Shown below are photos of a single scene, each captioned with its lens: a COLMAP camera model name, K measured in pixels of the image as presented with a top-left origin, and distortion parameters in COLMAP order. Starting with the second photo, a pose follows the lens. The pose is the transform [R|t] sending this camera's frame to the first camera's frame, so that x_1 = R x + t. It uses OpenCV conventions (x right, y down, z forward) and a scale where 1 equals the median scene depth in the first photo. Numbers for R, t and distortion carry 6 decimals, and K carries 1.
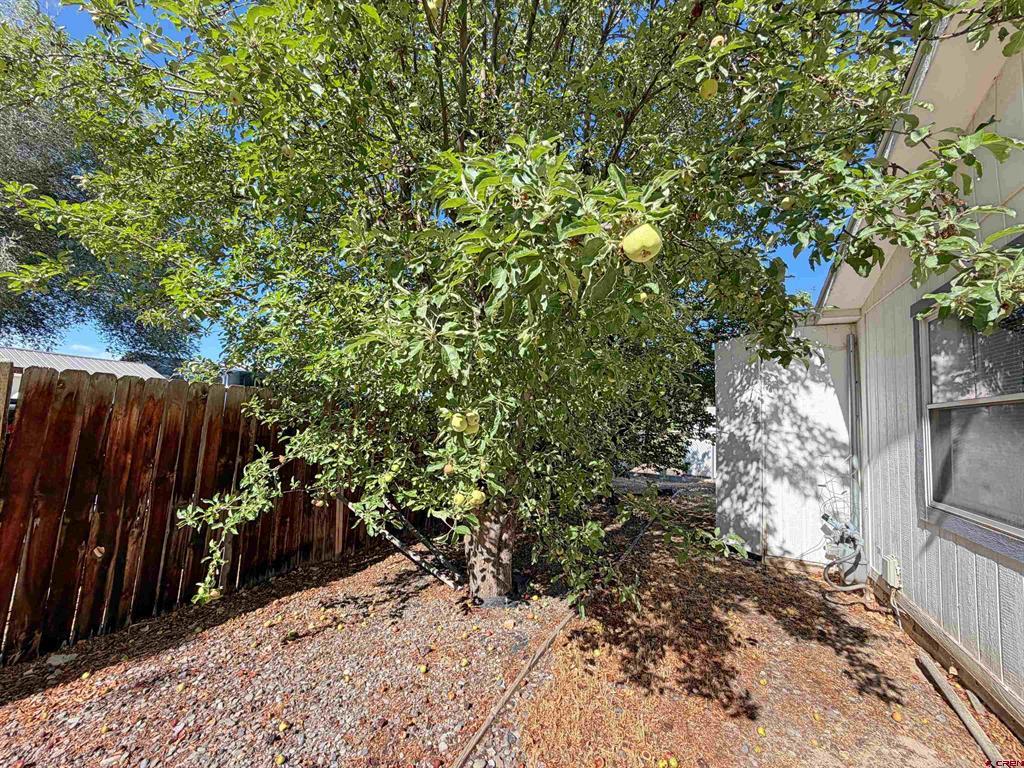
lens RADIAL K [[411.7, 0, 511.7], [0, 411.7, 382.6], [0, 0, 1]] dist [-0.001099, -0.000083]
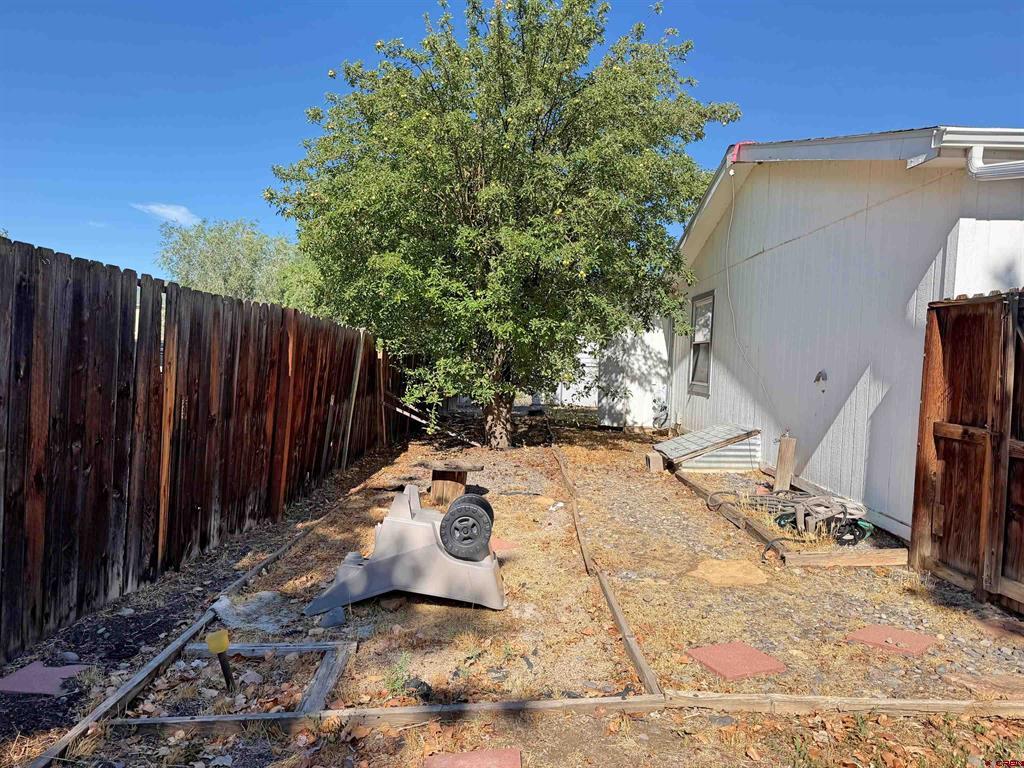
lens RADIAL K [[717.1, 0, 512.4], [0, 717.1, 383.7], [0, 0, 1]] dist [0.000908, 0.000029]
pose [[0.901075, -0.038903, 0.431914, -1.131263], [-0.025290, 0.989559, 0.141890, -0.175717], [-0.432925, -0.138776, 0.890684, -1.490488]]
